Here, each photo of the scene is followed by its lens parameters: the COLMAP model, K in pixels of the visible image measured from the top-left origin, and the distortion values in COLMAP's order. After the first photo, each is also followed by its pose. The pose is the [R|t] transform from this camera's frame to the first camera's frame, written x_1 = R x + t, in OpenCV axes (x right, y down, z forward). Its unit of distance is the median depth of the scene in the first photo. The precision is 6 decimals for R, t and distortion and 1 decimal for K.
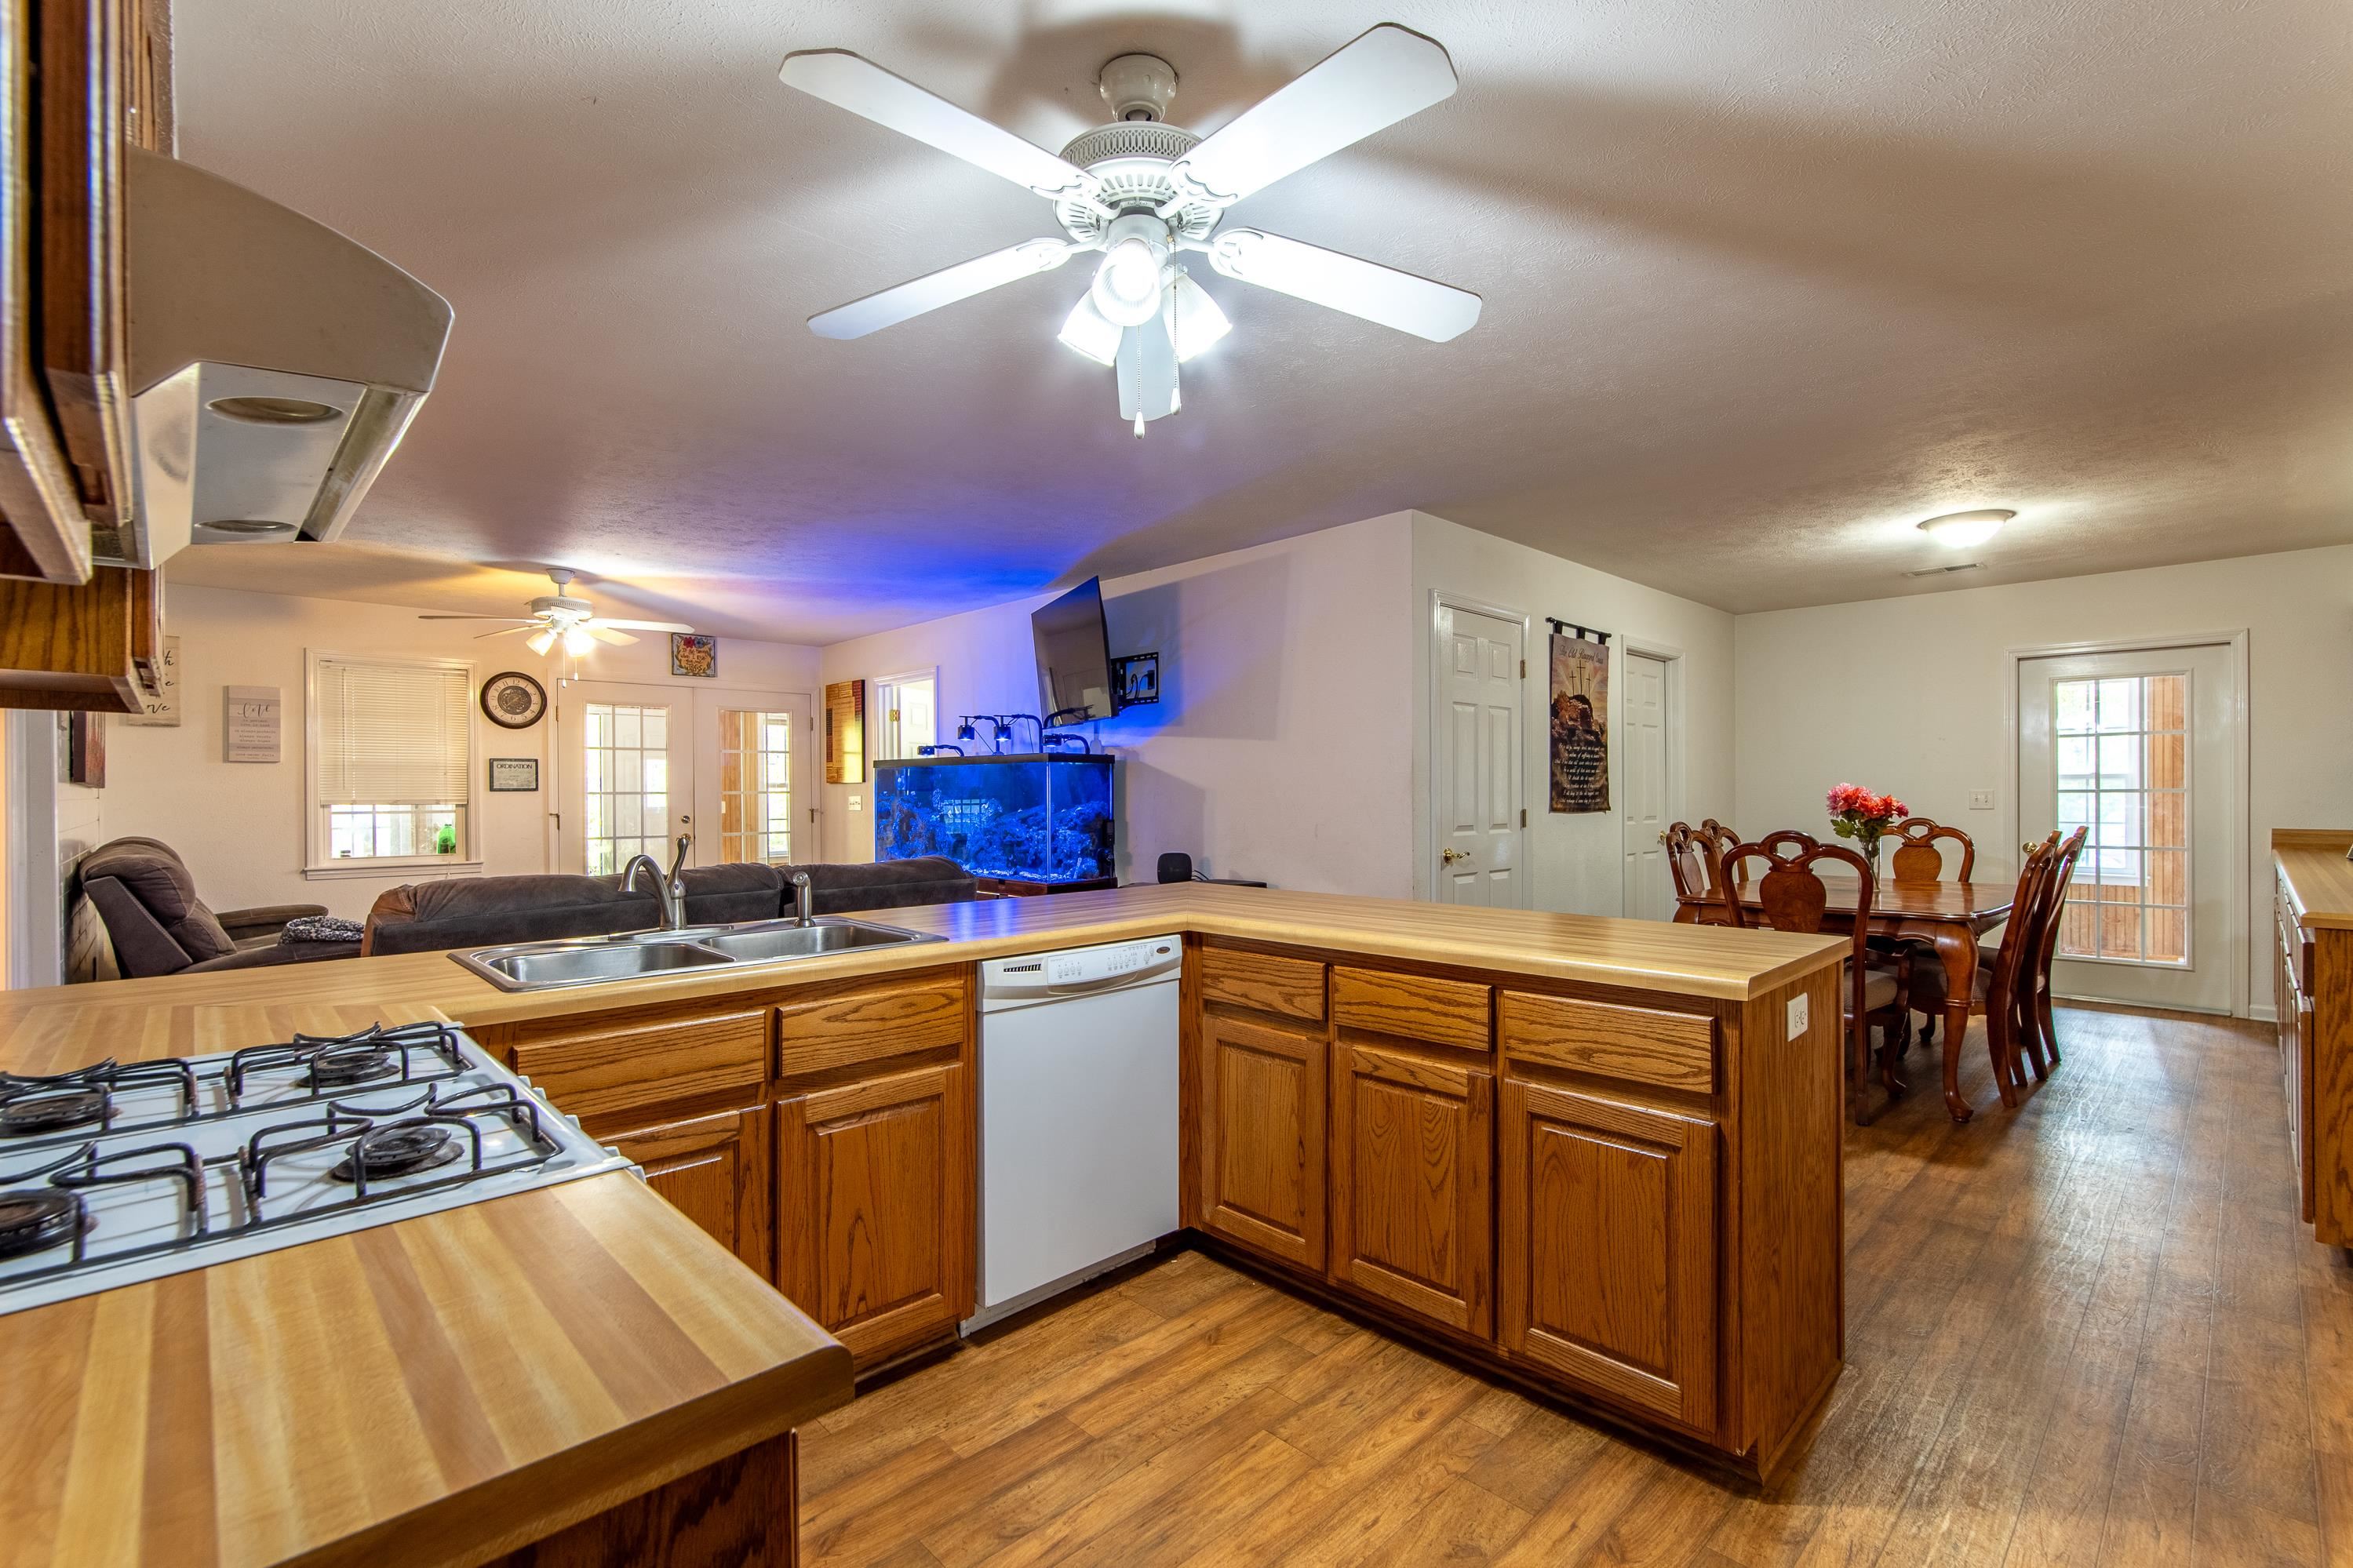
lens RADIAL K [[1026.7, 0, 1175.4], [0, 1026.7, 798.0], [0, 0, 1]] dist [-0.000048, 0.000134]
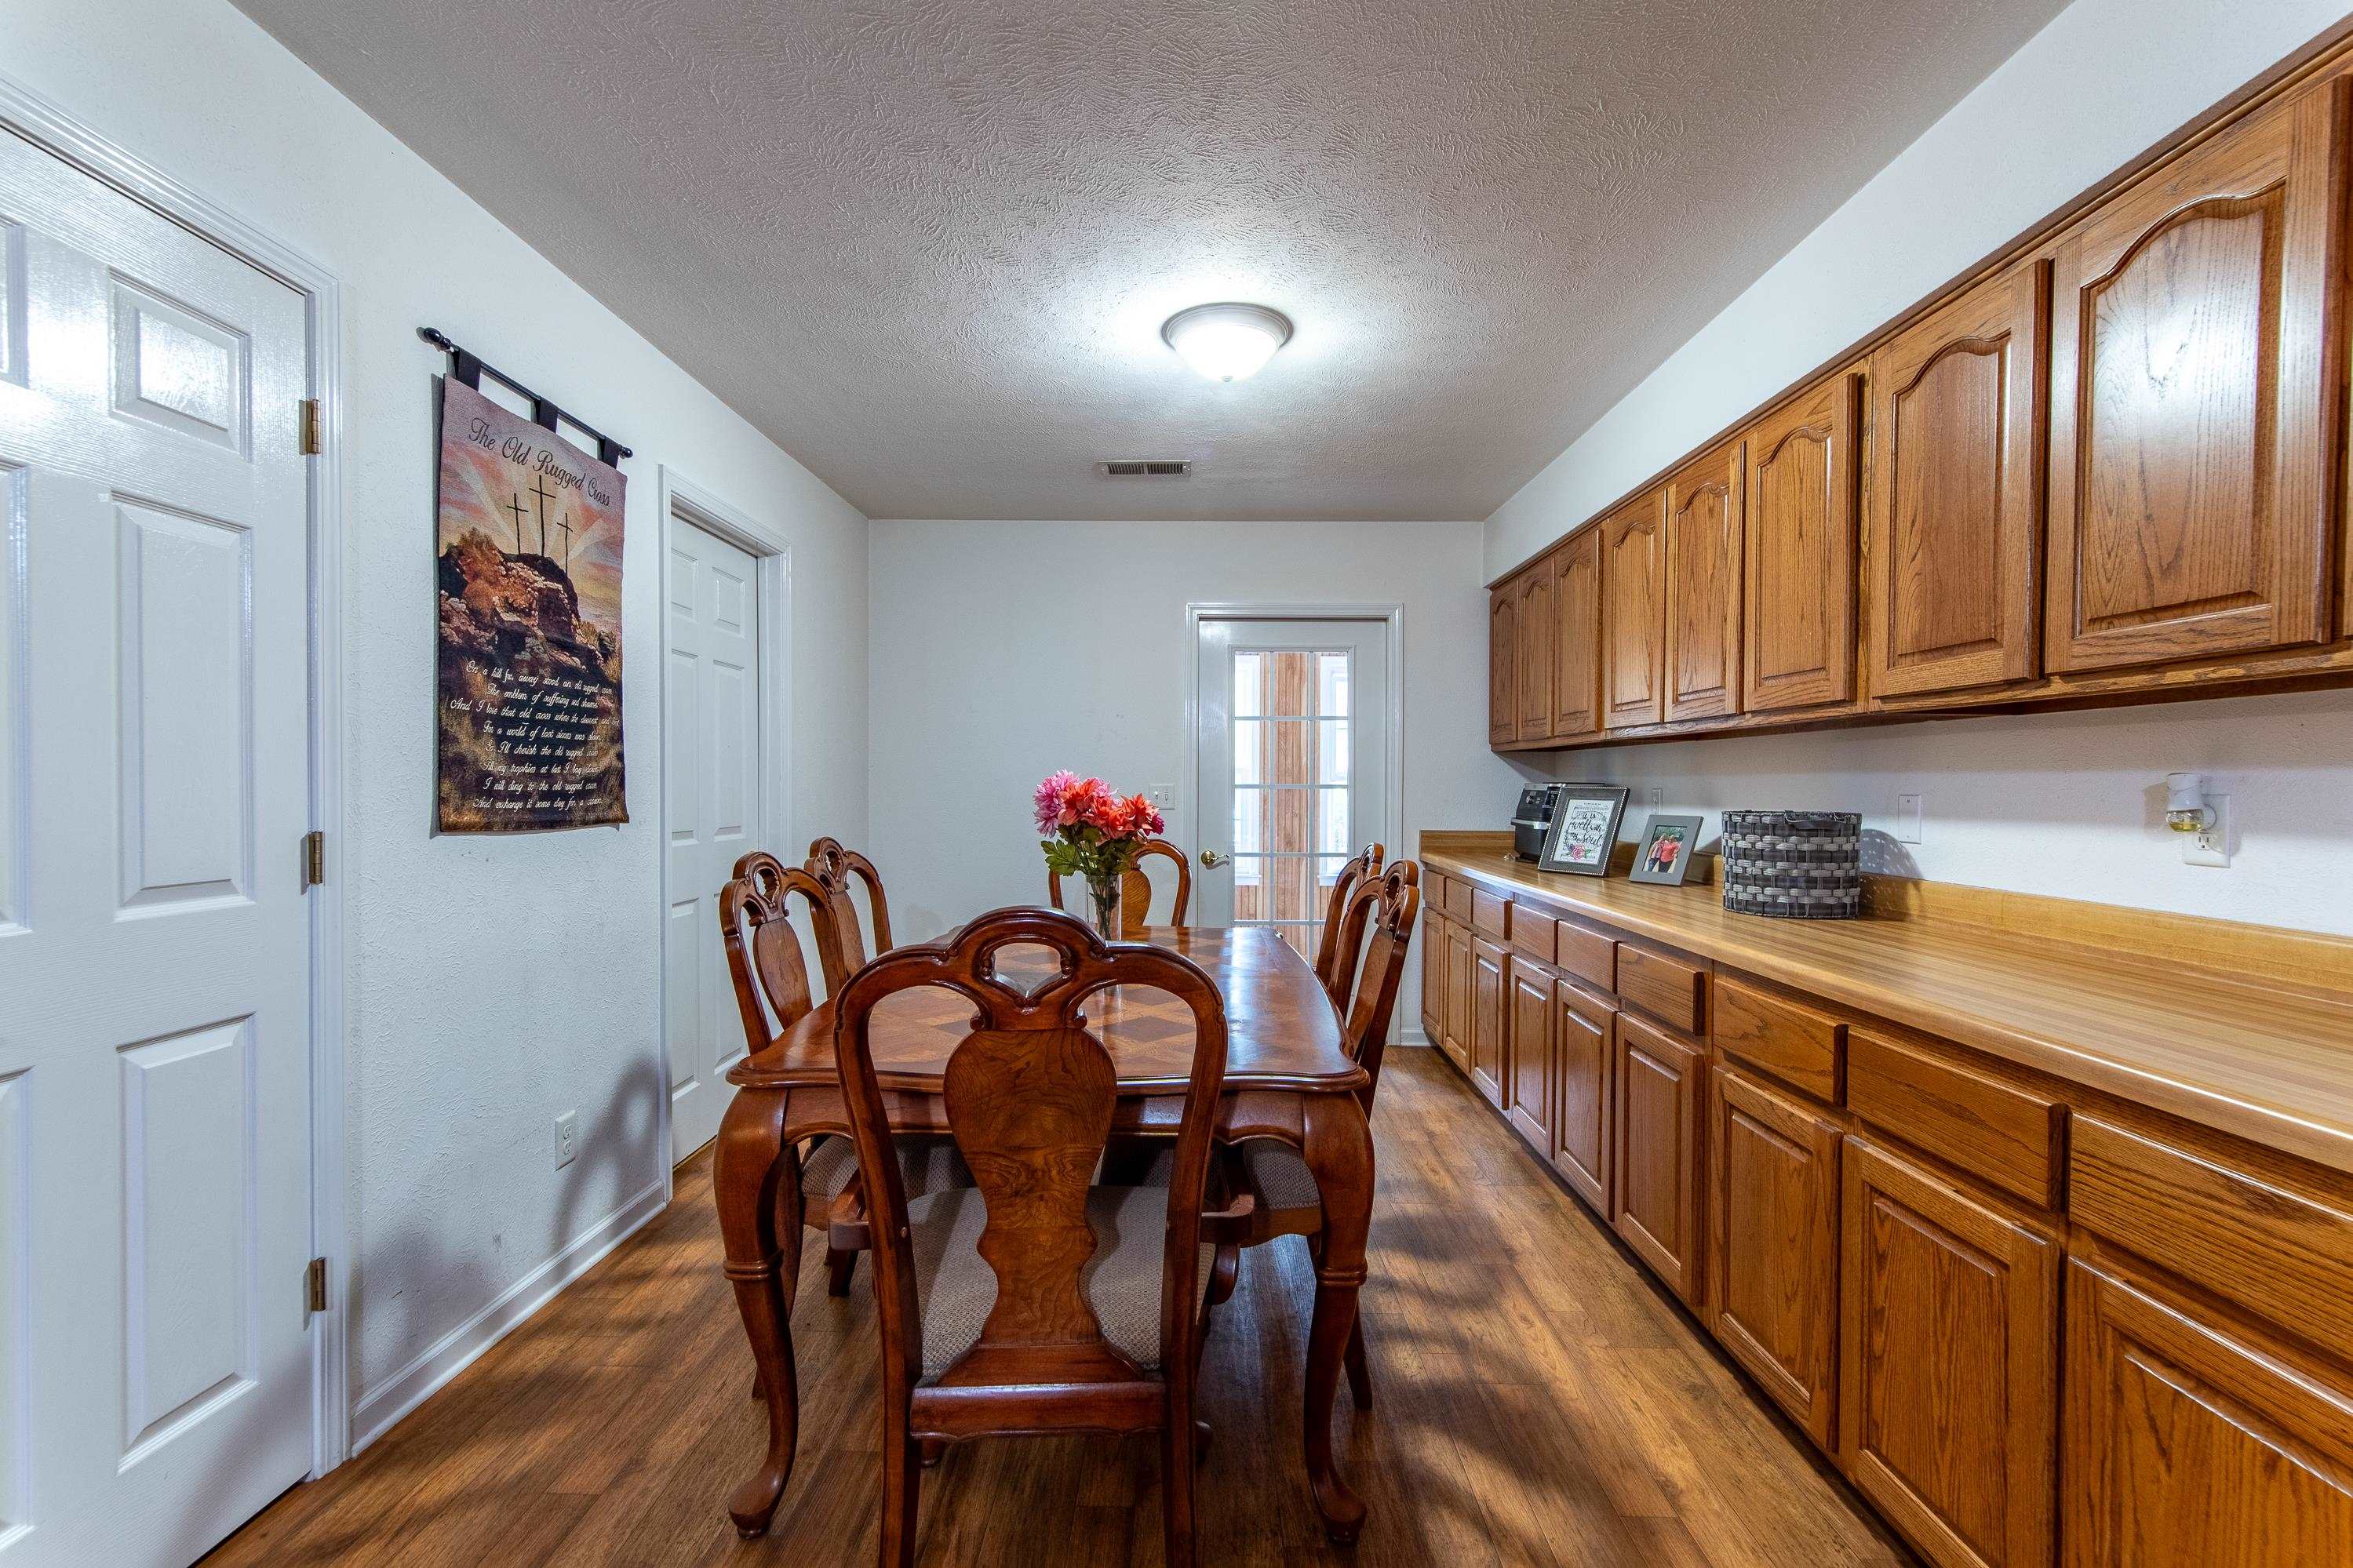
lens RADIAL K [[1026.7, 0, 1175.4], [0, 1026.7, 798.0], [0, 0, 1]] dist [-0.000048, 0.000134]
pose [[0.702048, -0.002706, 0.712125, 0.283735], [-0.004133, 0.999960, 0.007874, -0.004257], [-0.712118, -0.008472, 0.702009, 0.525886]]
